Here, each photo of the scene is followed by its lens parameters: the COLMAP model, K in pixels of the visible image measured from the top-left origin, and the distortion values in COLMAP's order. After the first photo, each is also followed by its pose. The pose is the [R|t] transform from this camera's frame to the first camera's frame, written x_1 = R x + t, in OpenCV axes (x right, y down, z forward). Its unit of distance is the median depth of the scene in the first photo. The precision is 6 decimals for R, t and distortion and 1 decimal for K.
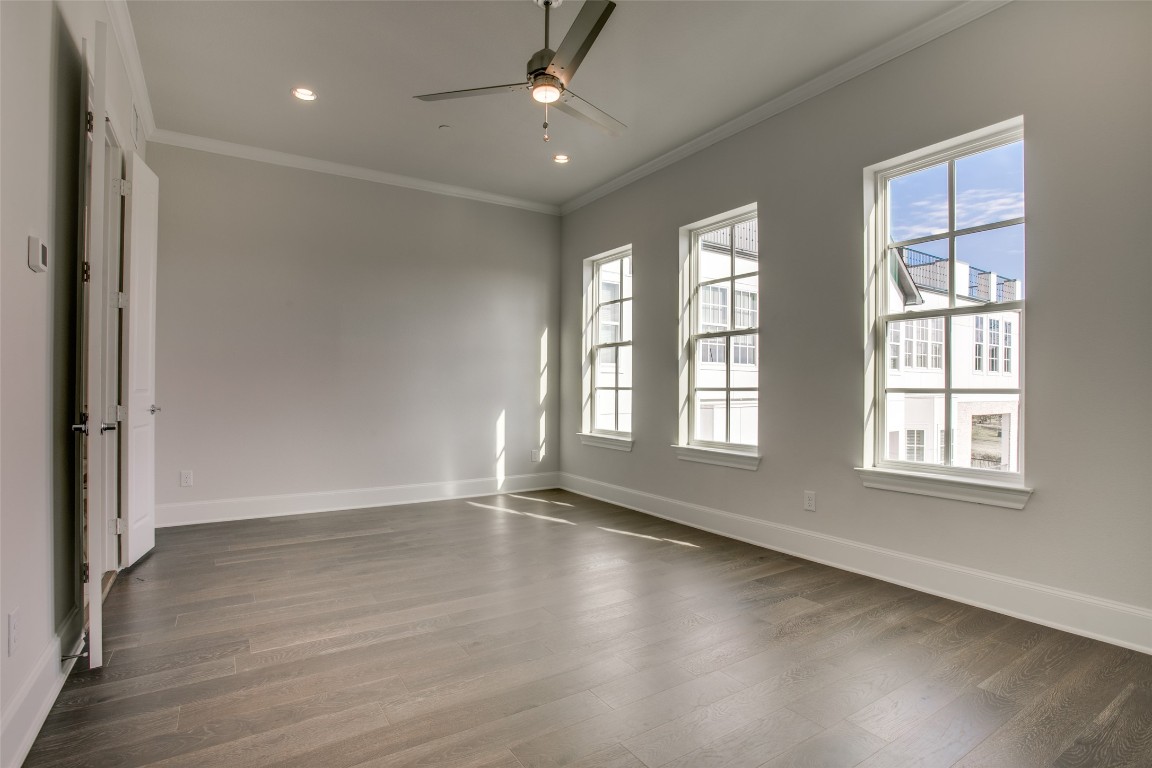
lens RADIAL K [[586.5, 0, 576.0], [0, 586.5, 384.0], [0, 0, 1]] dist [0.000721, 0.000249]
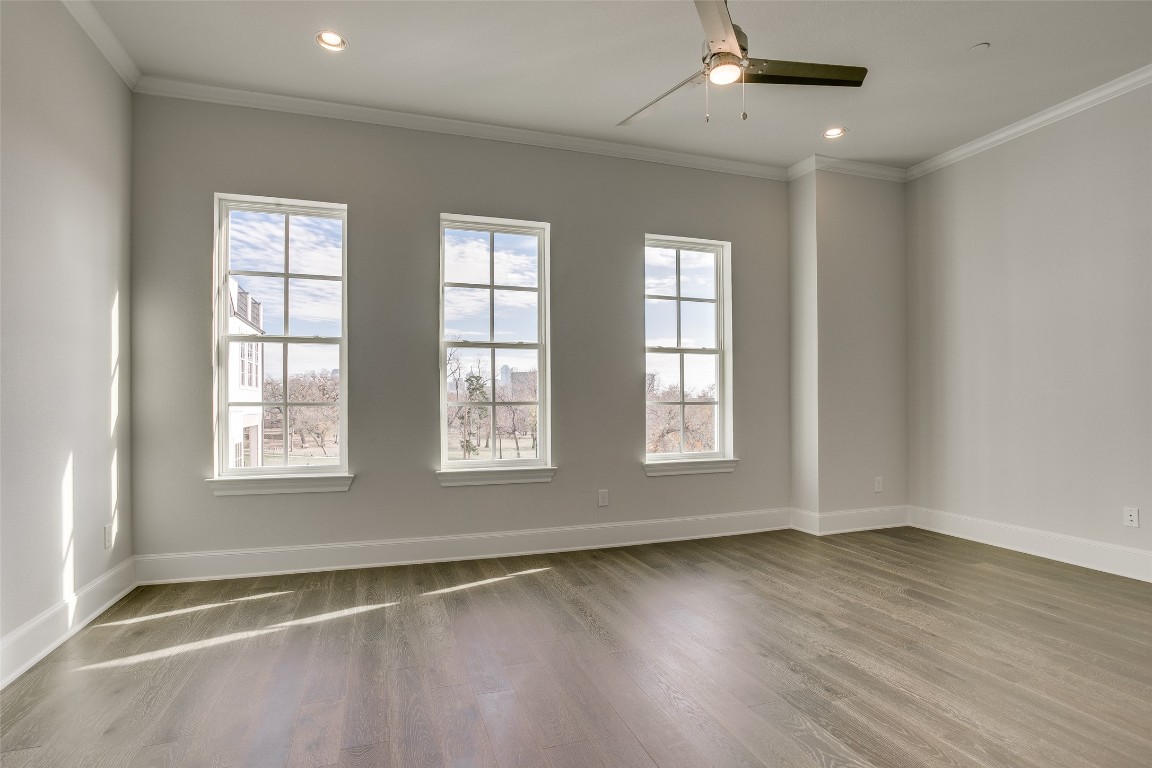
lens RADIAL K [[573.4, 0, 577.1], [0, 573.4, 395.6], [0, 0, 1]] dist [-0.005390, -0.000619]
pose [[0.222221, 0.007131, 0.974970, -0.667263], [-0.004443, 0.999970, -0.006301, 0.000320], [-0.974986, -0.002931, 0.222246, 0.715113]]
